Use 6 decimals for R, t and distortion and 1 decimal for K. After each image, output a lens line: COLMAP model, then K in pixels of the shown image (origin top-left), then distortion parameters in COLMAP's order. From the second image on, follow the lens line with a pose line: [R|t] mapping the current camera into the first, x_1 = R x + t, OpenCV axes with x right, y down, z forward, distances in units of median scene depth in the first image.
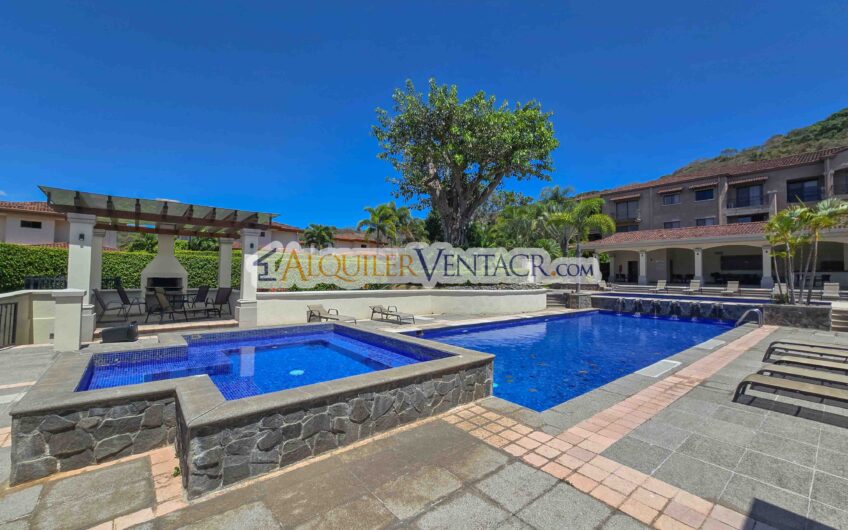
lens RADIAL K [[349.0, 0, 423.2], [0, 349.0, 263.5], [0, 0, 1]] dist [0.001914, 0.000533]
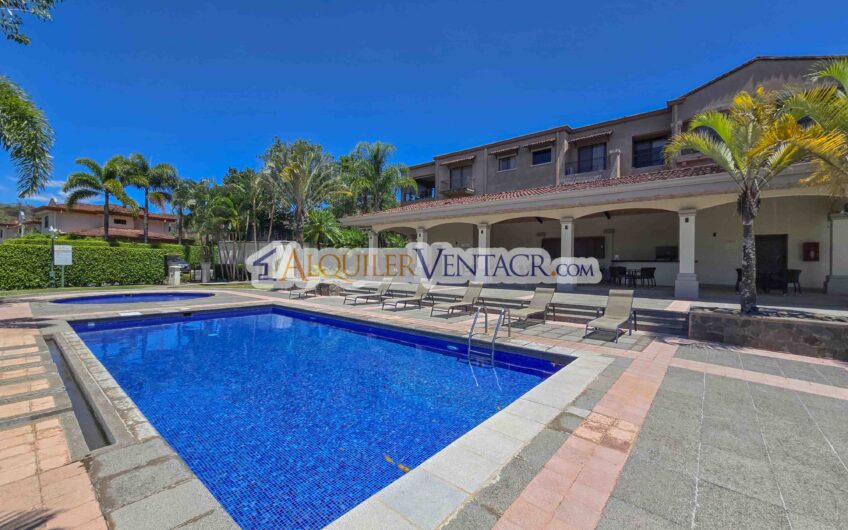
lens RADIAL K [[349.0, 0, 430.9], [0, 349.0, 263.7], [0, 0, 1]] dist [0.001914, 0.000533]
pose [[0.985244, 0.003669, 0.171115, 0.483172], [-0.010358, 0.999216, 0.038215, 0.004289], [-0.170841, -0.039423, 0.984510, 0.330915]]
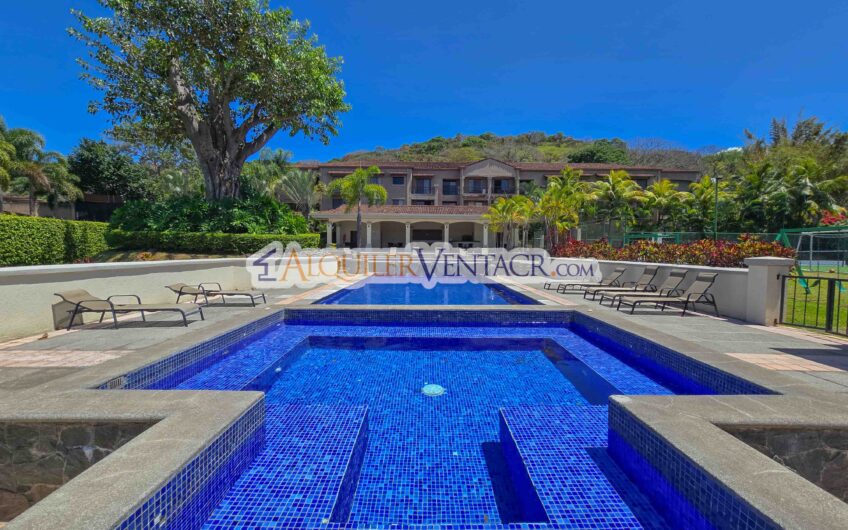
lens RADIAL K [[349.0, 0, 421.3], [0, 349.0, 264.1], [0, 0, 1]] dist [0.001914, 0.000533]
pose [[0.654978, -0.036680, 0.754757, -0.119646], [-0.030792, 0.996696, 0.075159, 0.008599], [-0.755021, -0.072468, 0.651684, 0.096012]]
